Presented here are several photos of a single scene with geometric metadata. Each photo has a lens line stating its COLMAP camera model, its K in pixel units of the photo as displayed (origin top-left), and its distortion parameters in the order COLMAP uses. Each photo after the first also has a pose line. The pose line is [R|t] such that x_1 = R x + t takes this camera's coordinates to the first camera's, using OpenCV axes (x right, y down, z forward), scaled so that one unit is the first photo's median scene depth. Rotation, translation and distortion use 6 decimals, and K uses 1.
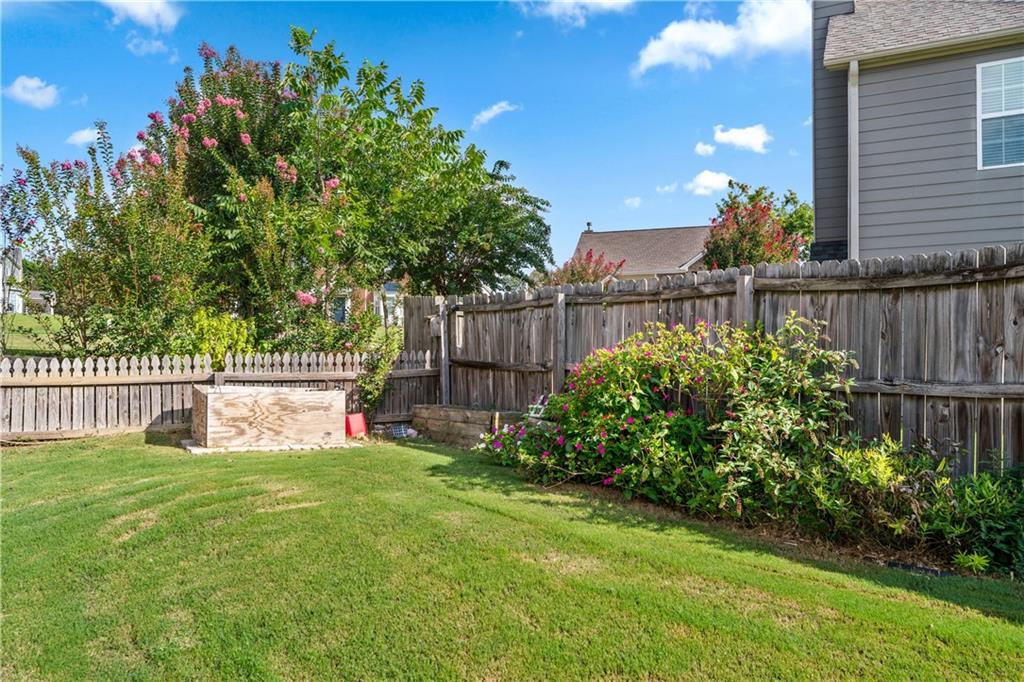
lens RADIAL K [[713.4, 0, 512.0], [0, 713.4, 341.0], [0, 0, 1]] dist [0.003785, 0.001638]
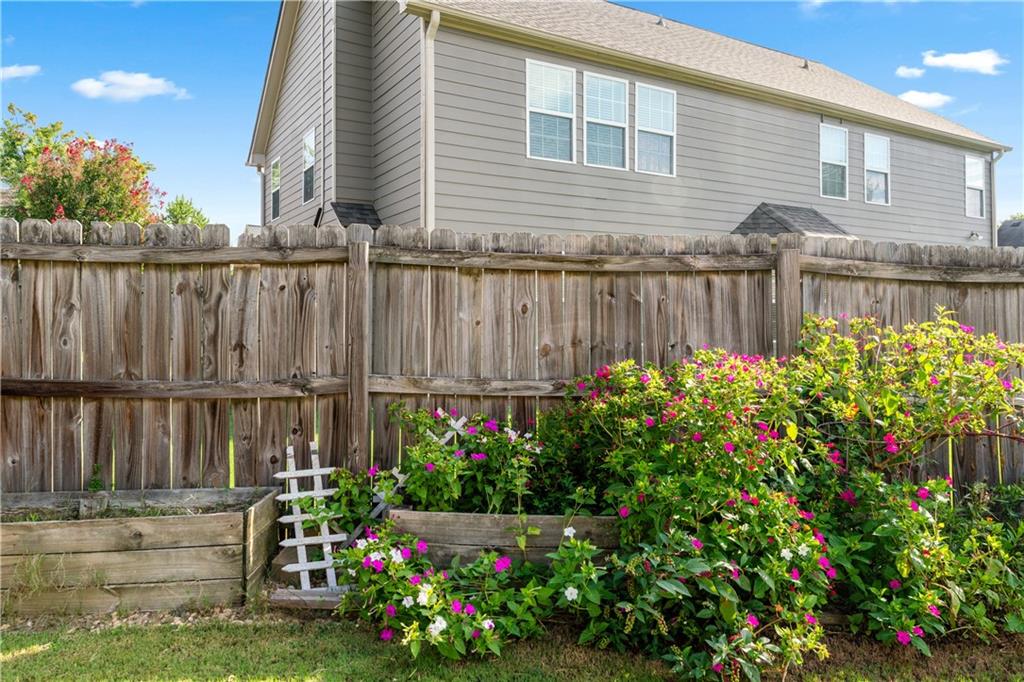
lens RADIAL K [[672.8, 0, 511.9], [0, 672.8, 305.8], [0, 0, 1]] dist [0.003106, 0.000260]
pose [[0.520817, 0.009875, 0.853611, -0.308883], [-0.016090, 0.999869, -0.001750, -0.024501], [-0.853517, -0.012823, 0.520907, 0.719505]]
